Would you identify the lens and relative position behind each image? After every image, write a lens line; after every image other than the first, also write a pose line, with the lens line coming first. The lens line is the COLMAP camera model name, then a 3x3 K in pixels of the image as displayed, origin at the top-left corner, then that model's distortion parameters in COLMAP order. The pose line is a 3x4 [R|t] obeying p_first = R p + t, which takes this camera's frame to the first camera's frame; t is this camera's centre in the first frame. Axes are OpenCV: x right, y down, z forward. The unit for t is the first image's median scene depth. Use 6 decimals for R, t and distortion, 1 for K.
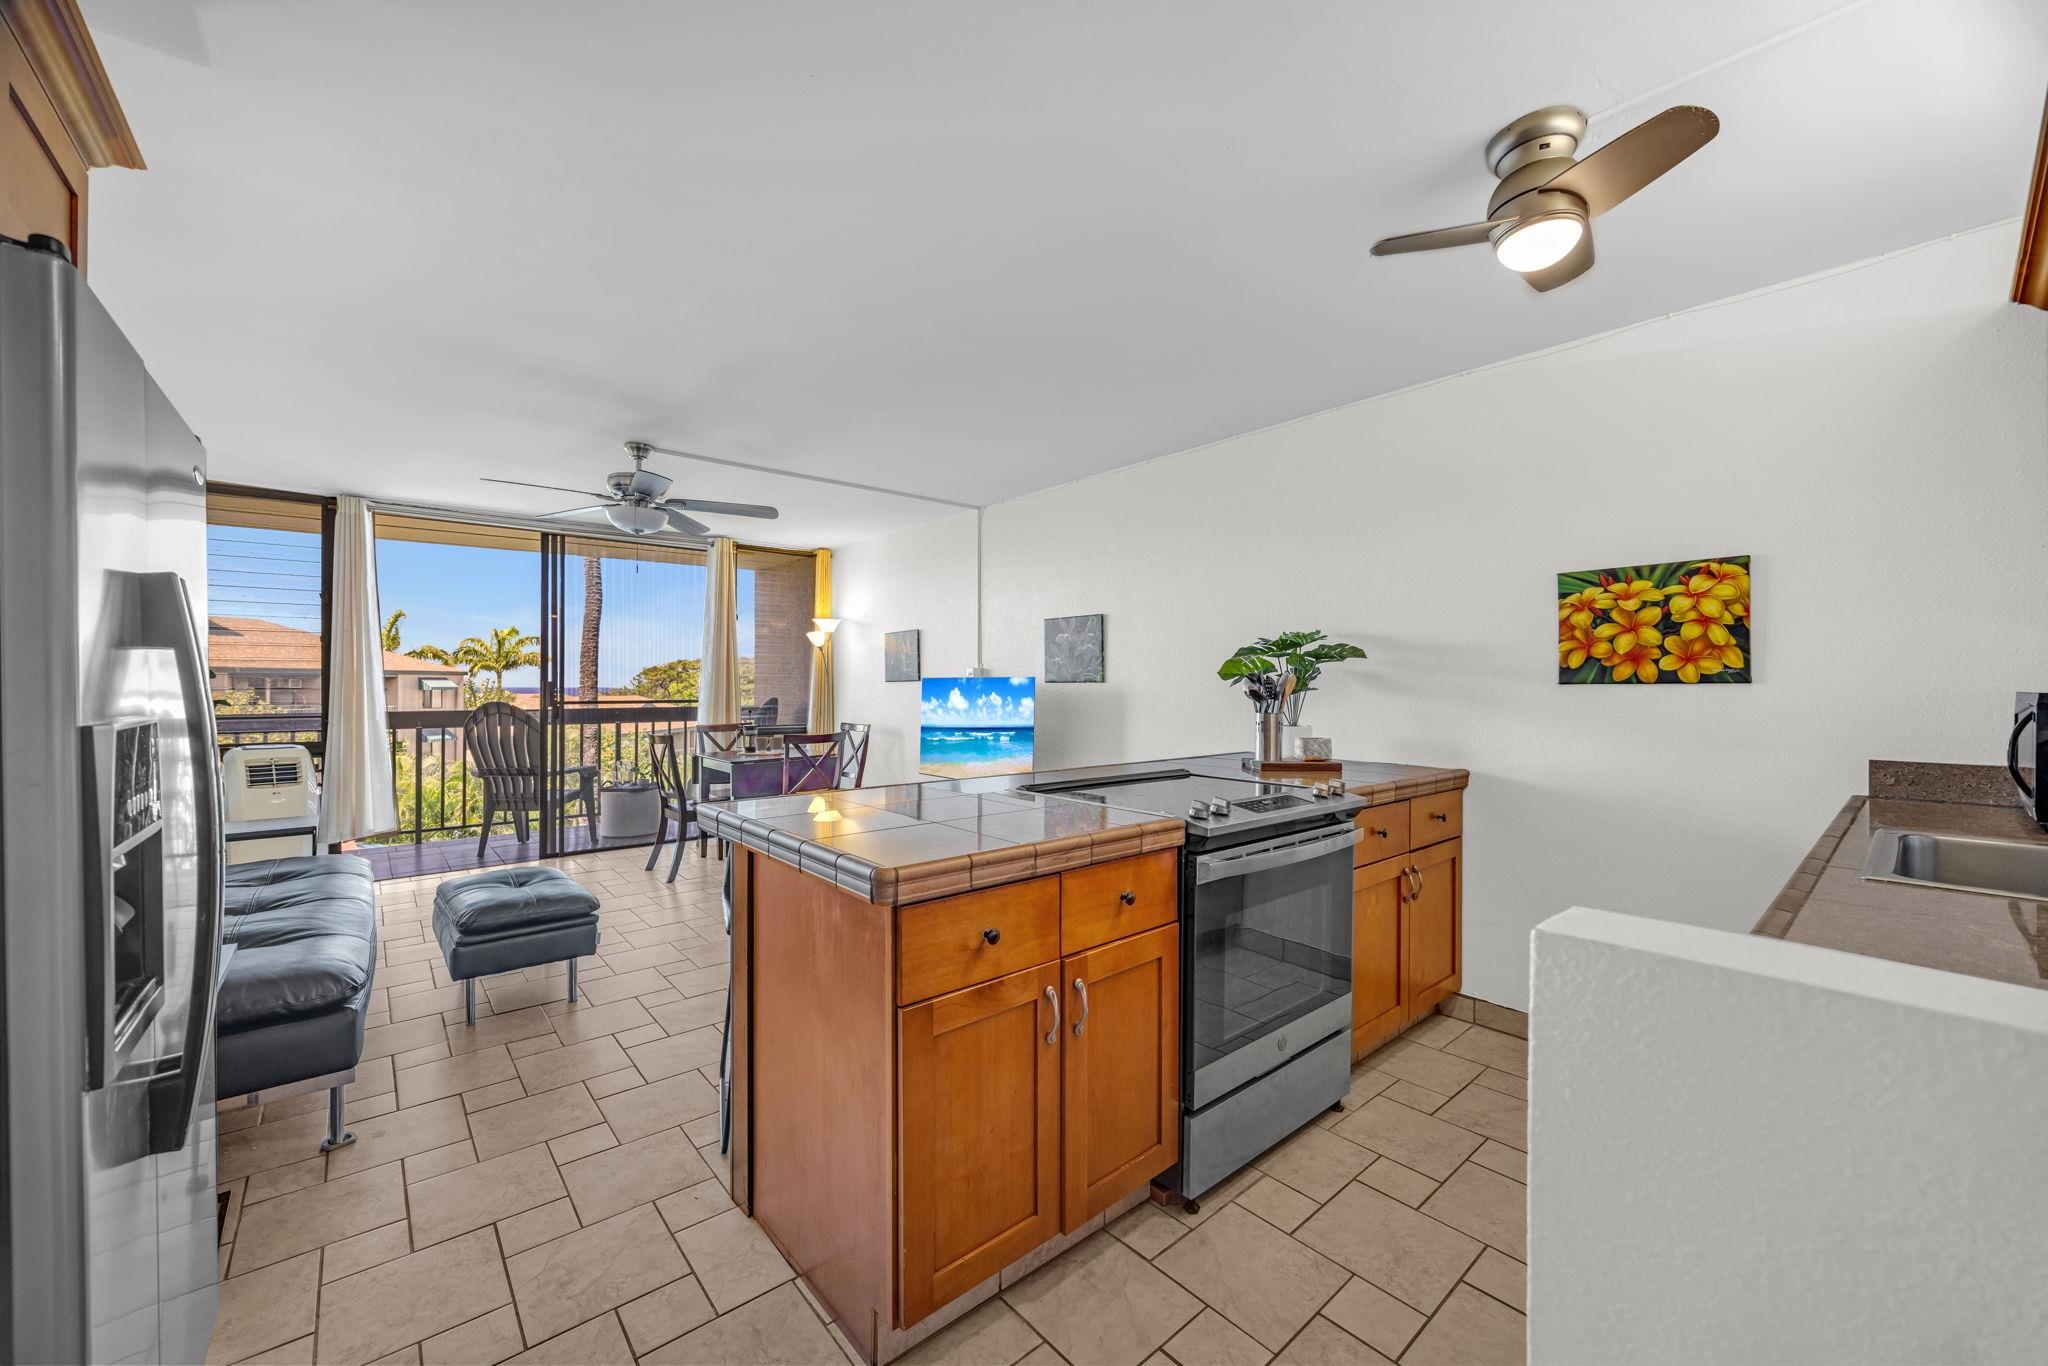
lens RADIAL K [[782.5, 0, 1023.5], [0, 782.5, 683.6], [0, 0, 1]] dist [-0.001690, 0.001436]
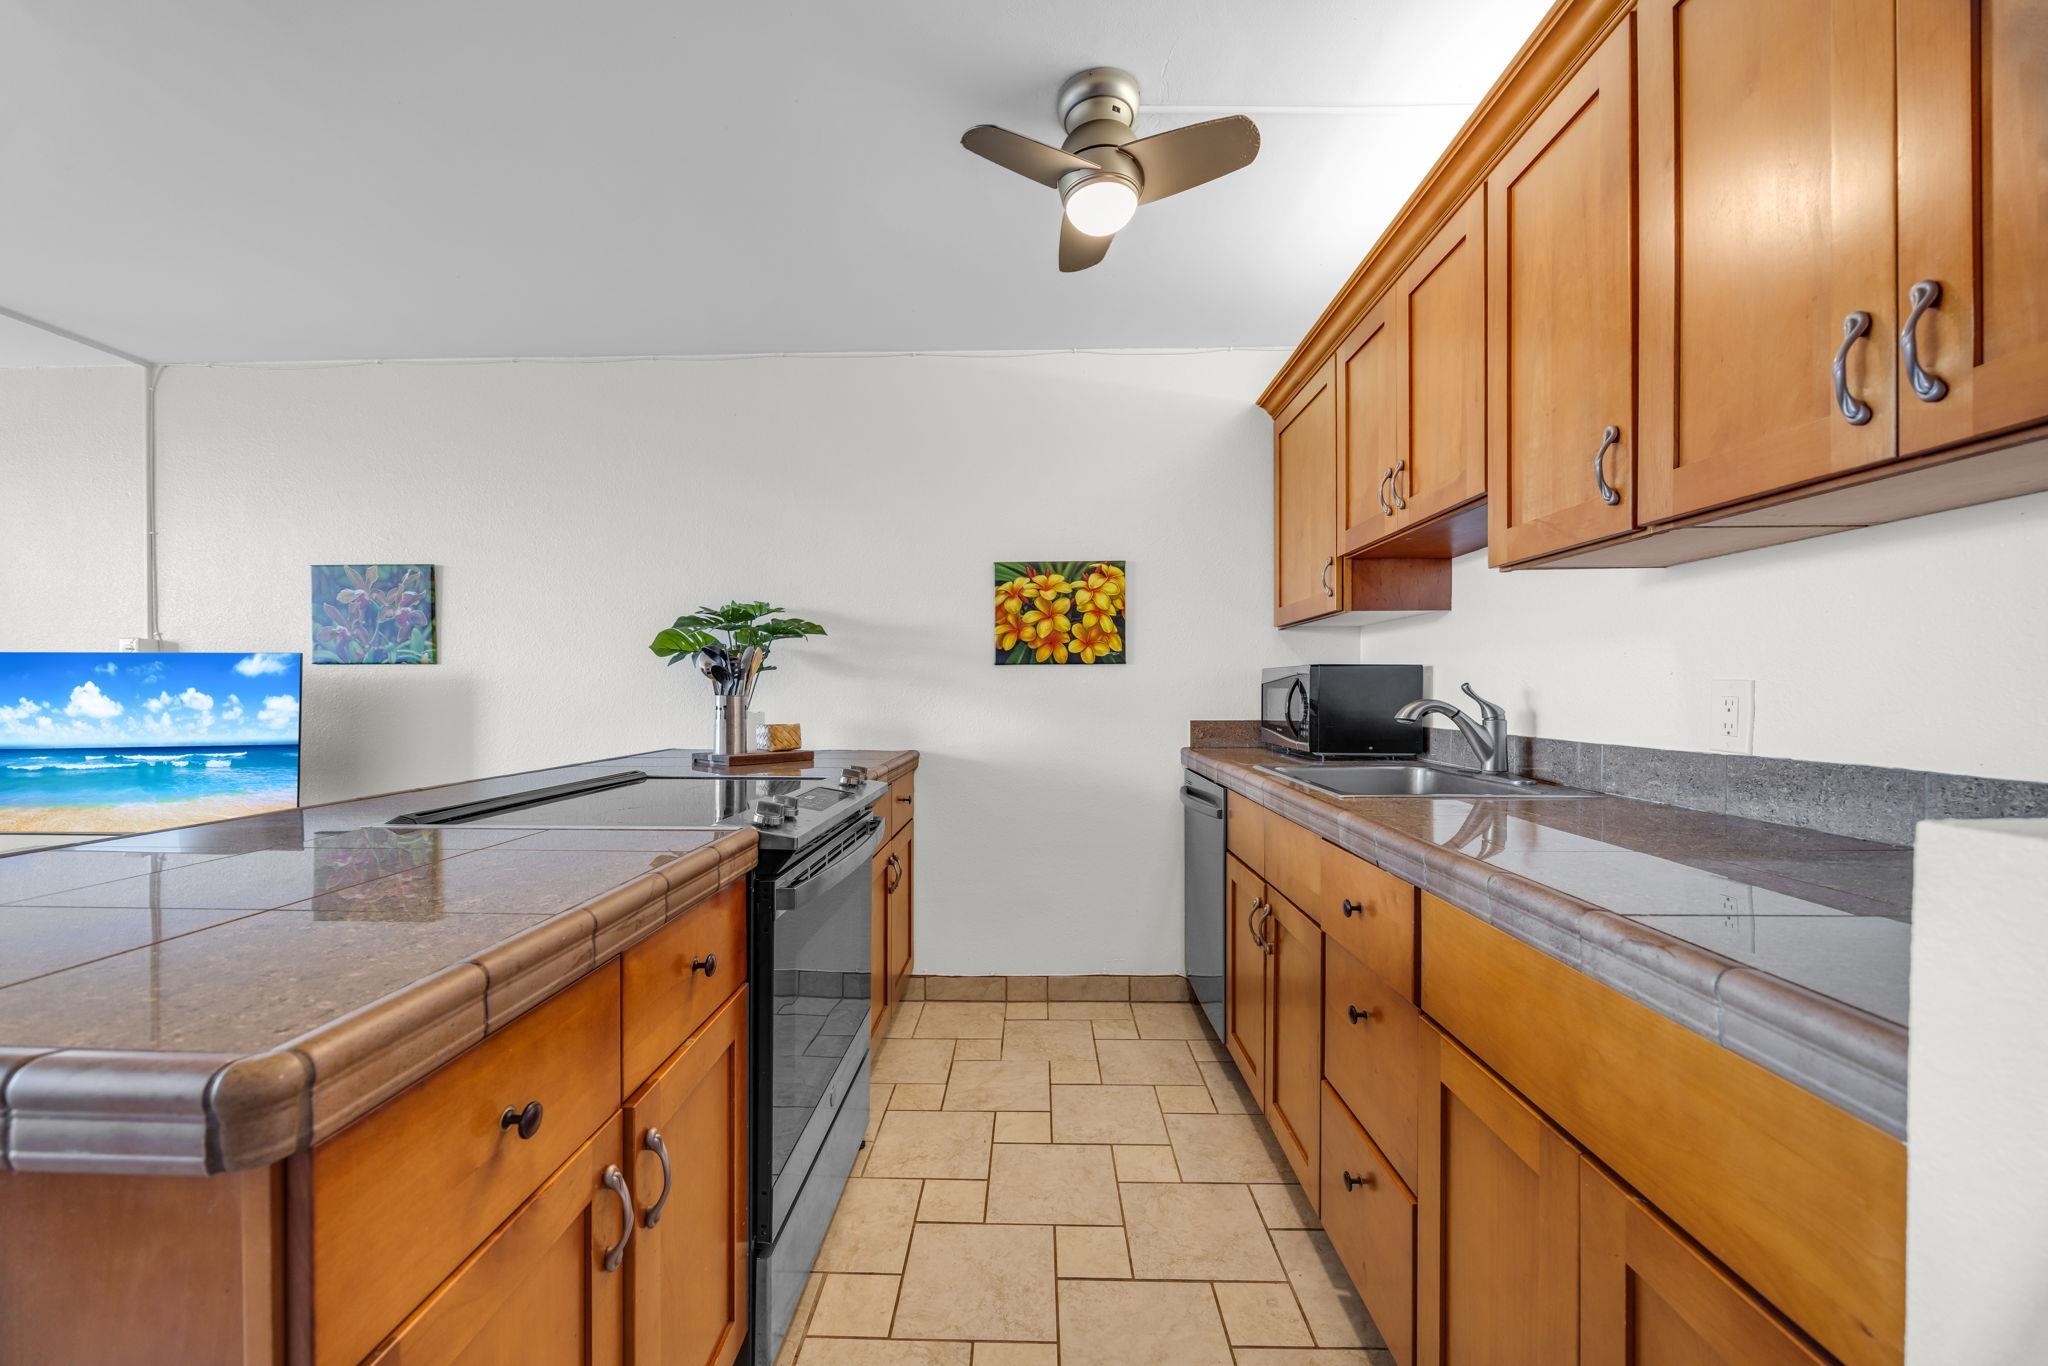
lens RADIAL K [[782.5, 0, 1004.2], [0, 782.5, 693.3], [0, 0, 1]] dist [-0.001690, 0.001436]
pose [[0.677386, -0.004880, 0.735612, -0.097332], [0.001050, 0.999983, 0.005667, 0.031730], [-0.735627, -0.003066, 0.677380, 0.237540]]
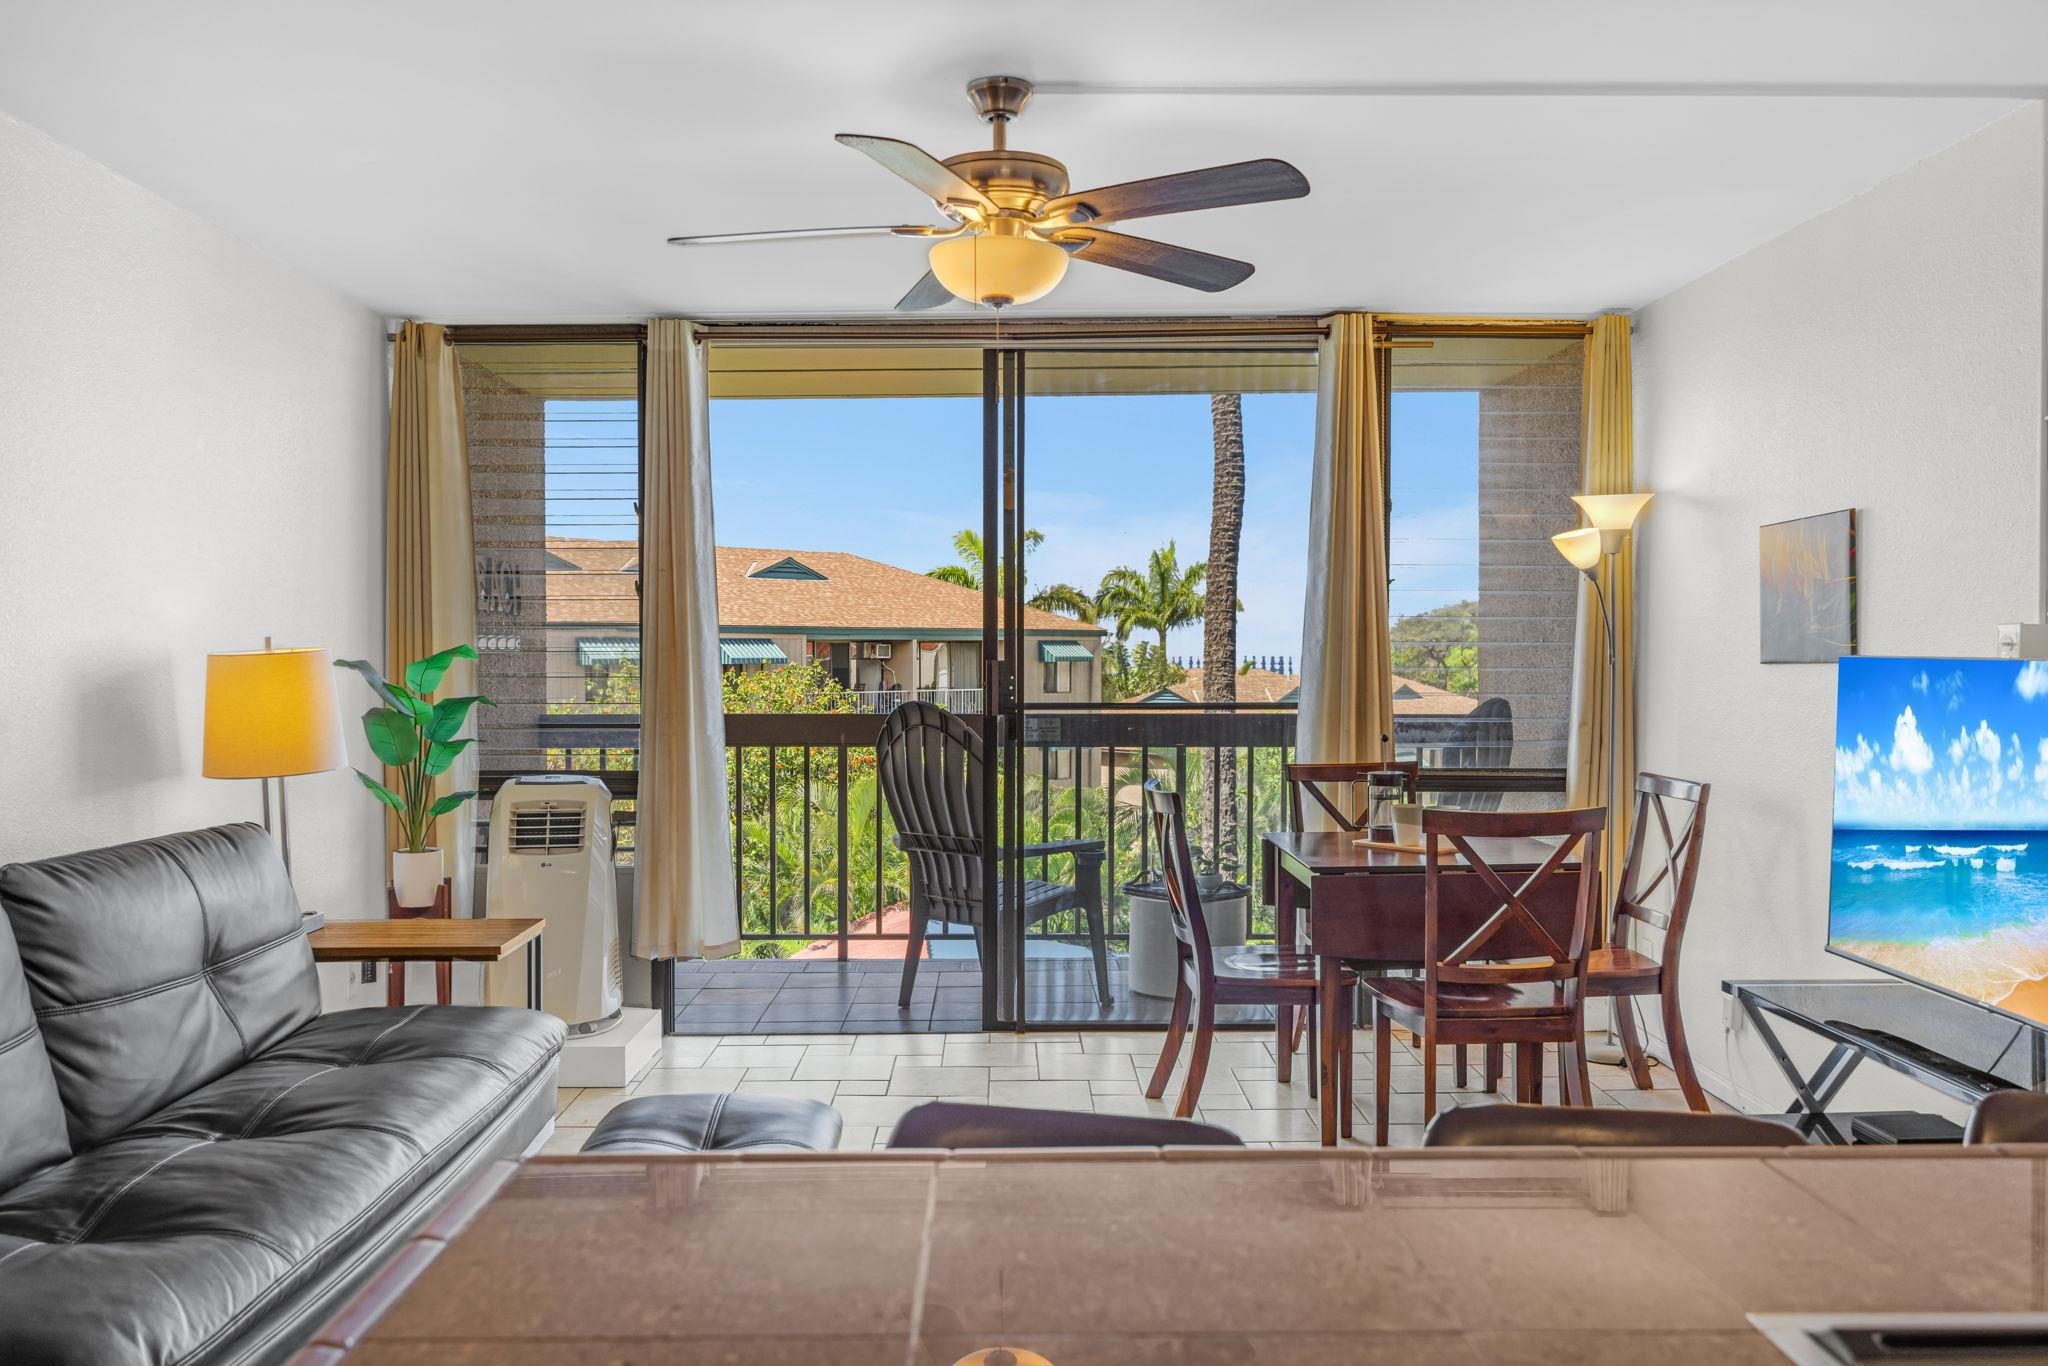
lens RADIAL K [[1623.6, 0, 1032.2], [0, 1623.6, 676.2], [0, 0, 1]] dist [0.008980, -0.006984]
pose [[0.774436, 0.009431, -0.632582, 0.068455], [0.001727, 0.999854, 0.017021, -0.019552], [0.632650, -0.014275, 0.774306, 0.469207]]
